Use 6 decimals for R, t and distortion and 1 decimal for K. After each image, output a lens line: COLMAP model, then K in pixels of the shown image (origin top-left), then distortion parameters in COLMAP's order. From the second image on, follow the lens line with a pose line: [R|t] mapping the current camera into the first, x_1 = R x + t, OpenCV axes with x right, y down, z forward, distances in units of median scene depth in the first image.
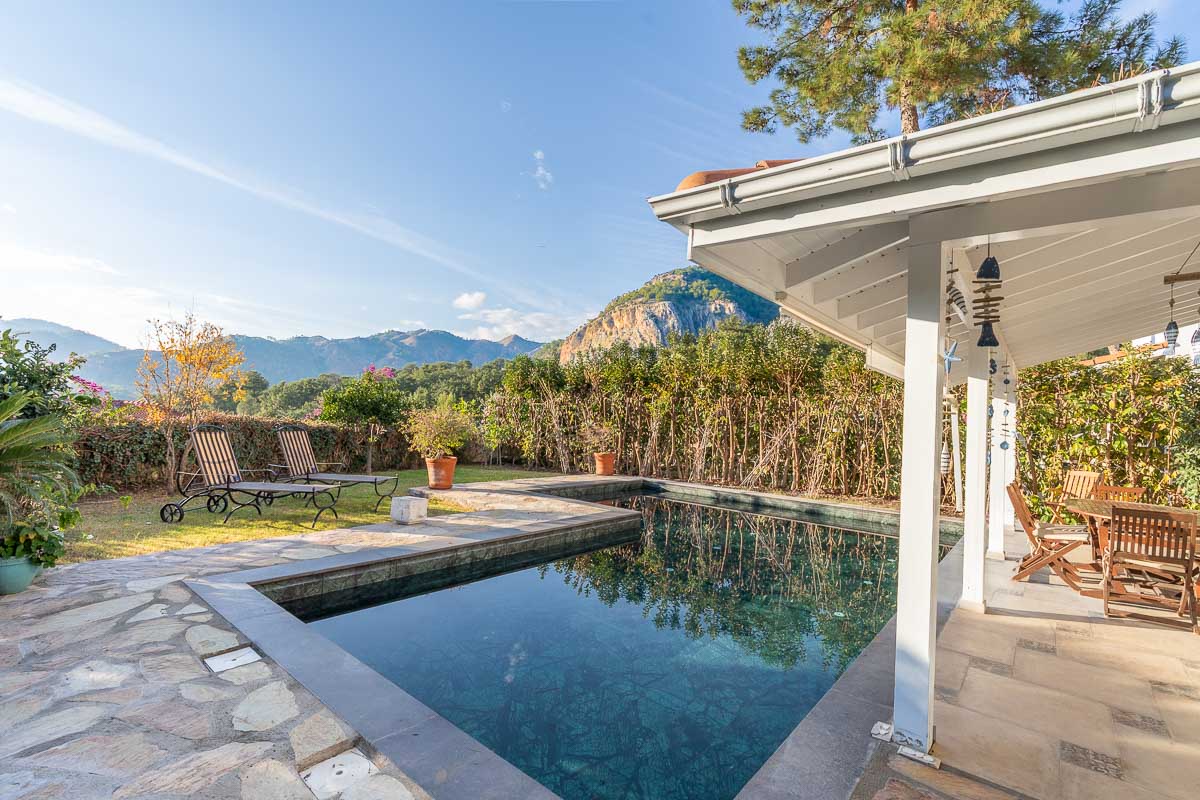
lens RADIAL K [[544.7, 0, 604.3], [0, 544.7, 398.3], [0, 0, 1]] dist [-0.012717, 0.004420]
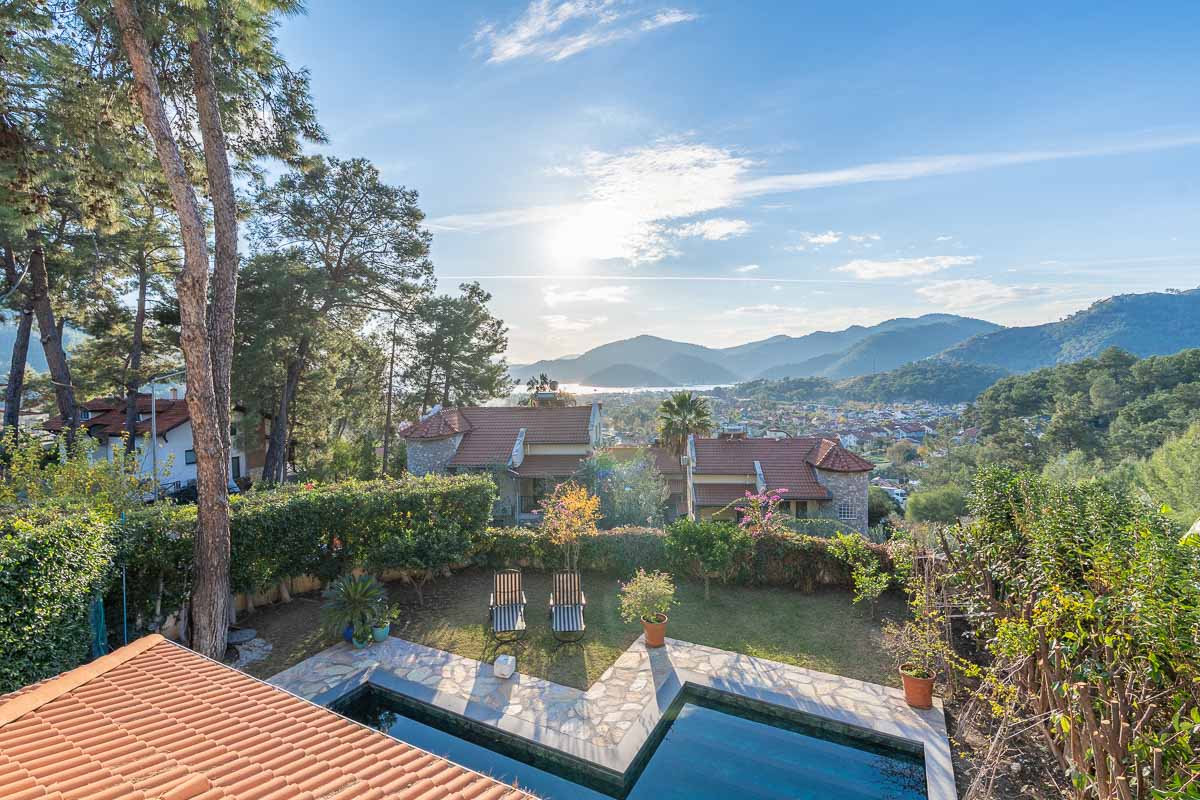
lens RADIAL K [[544.7, 0, 601.8], [0, 544.7, 400.2], [0, 0, 1]] dist [-0.012717, 0.004420]
pose [[0.194441, -0.001579, -0.980913, 0.609240], [0.055250, 0.998429, 0.009345, -0.277365], [0.979357, -0.056012, 0.194223, 0.505374]]
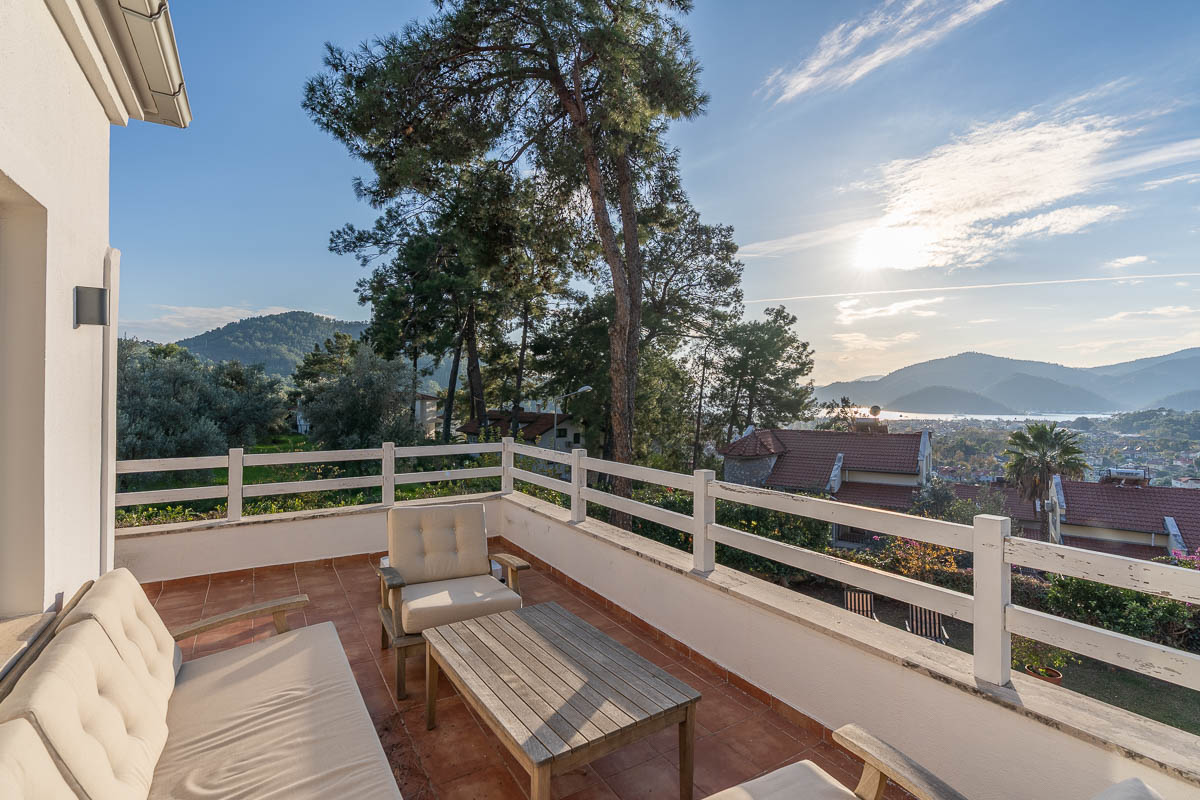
lens RADIAL K [[544.7, 0, 599.6], [0, 544.7, 393.8], [0, 0, 1]] dist [-0.012717, 0.004420]
pose [[-0.316042, -0.052316, -0.947302, 0.741206], [0.014103, 0.998109, -0.059827, -0.281870], [0.948640, -0.032268, -0.314707, 0.385251]]
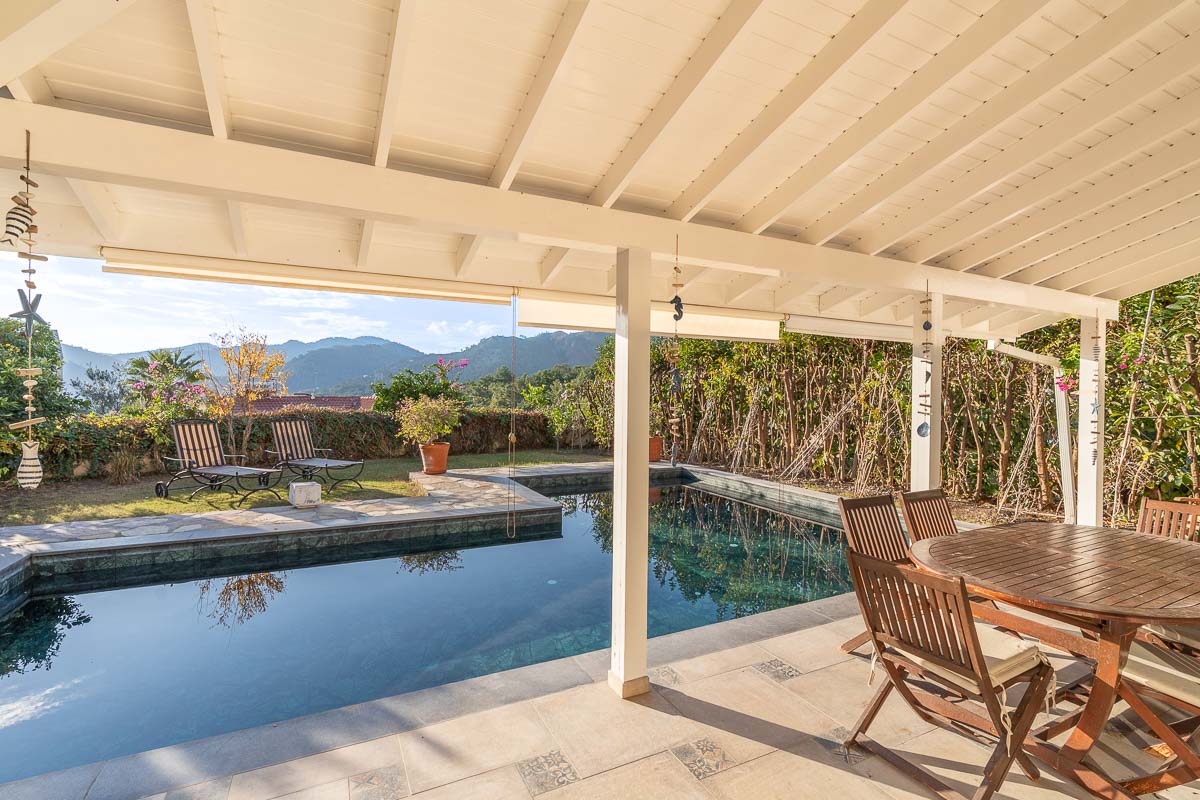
lens RADIAL K [[544.7, 0, 599.2], [0, 544.7, 393.7], [0, 0, 1]] dist [-0.012717, 0.004420]
pose [[0.912689, -0.036942, -0.406982, 0.304597], [0.047518, 0.998744, 0.015906, 0.008775], [0.405883, -0.033856, 0.913298, 0.133212]]
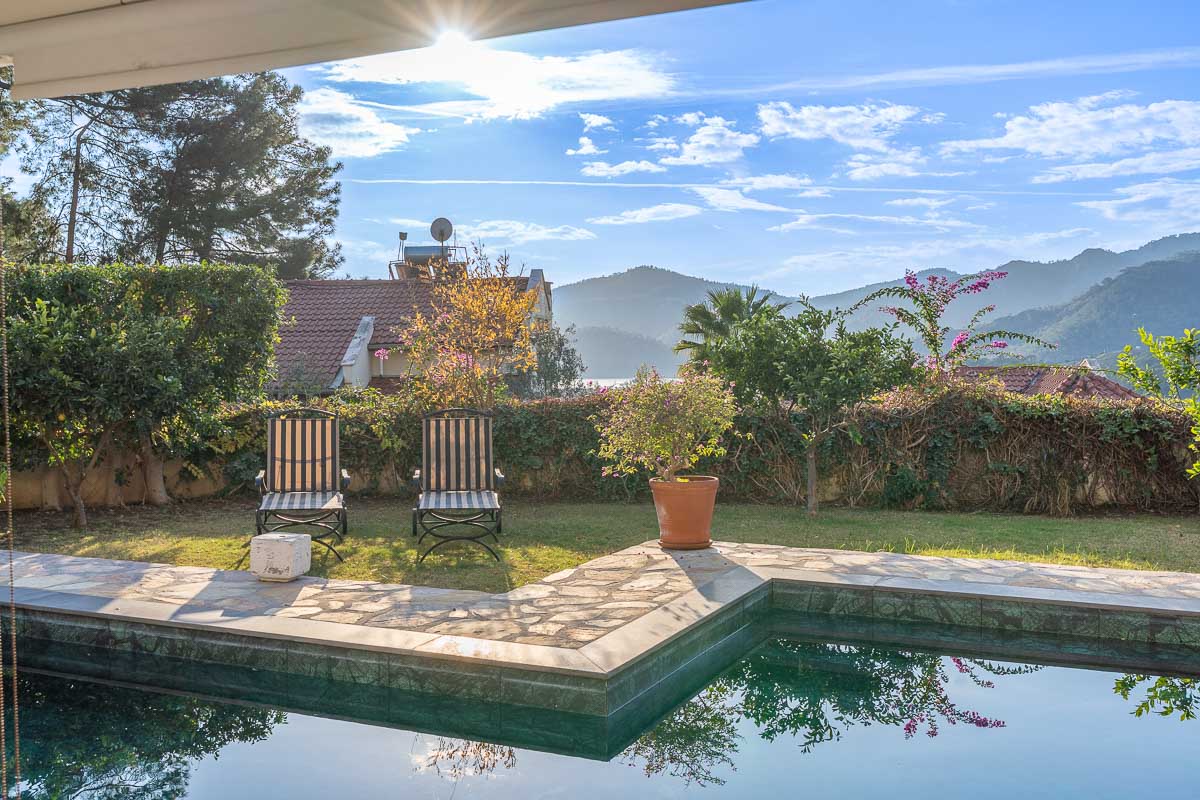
lens RADIAL K [[1171.8, 0, 594.8], [0, 1171.8, 397.5], [0, 0, 1]] dist [0.013223, 0.000000]
pose [[0.229285, -0.013890, -0.973260, 0.459615], [0.055377, 0.998465, -0.001204, 0.028915], [0.971783, -0.053620, 0.229702, 0.521933]]
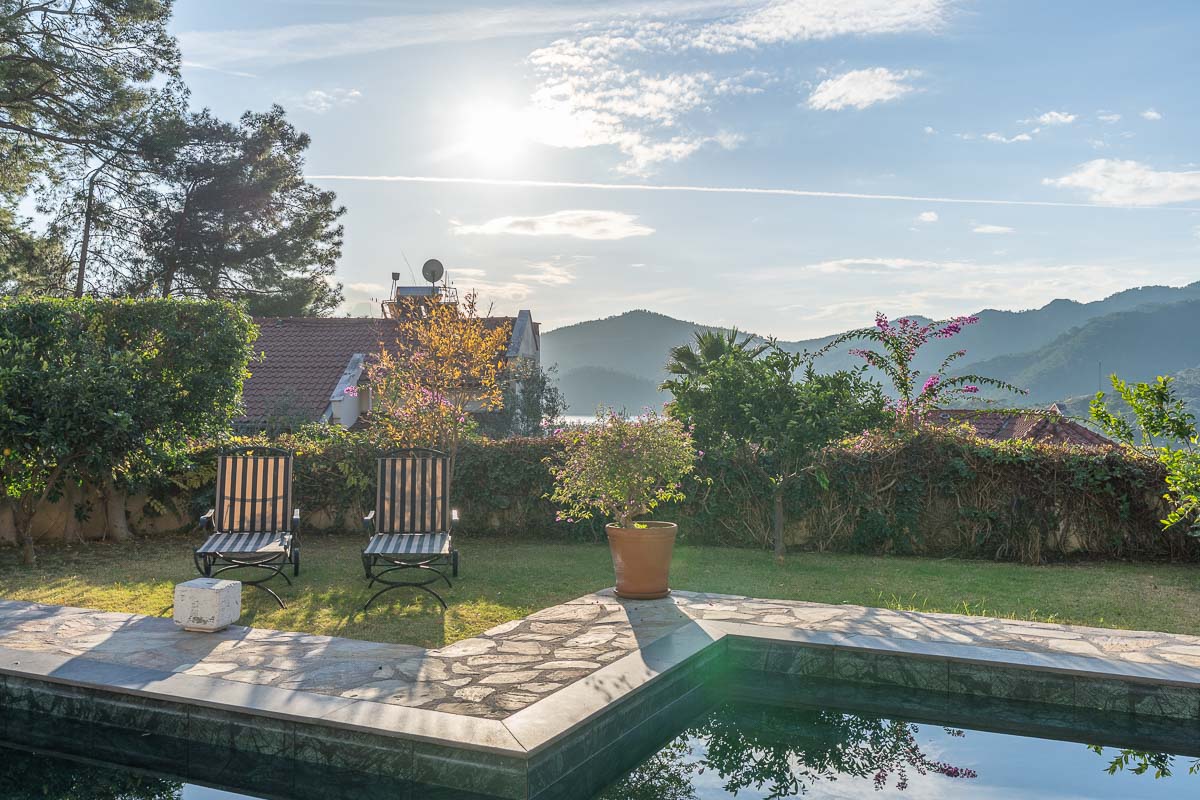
lens RADIAL K [[1109.4, 0, 595.3], [0, 1109.4, 393.5], [0, 0, 1]] dist [0.009863, 0.000000]
pose [[0.233714, -0.046035, -0.971215, 0.405258], [0.043043, 0.998389, -0.036965, 0.026595], [0.971352, -0.033164, 0.235319, 0.559167]]
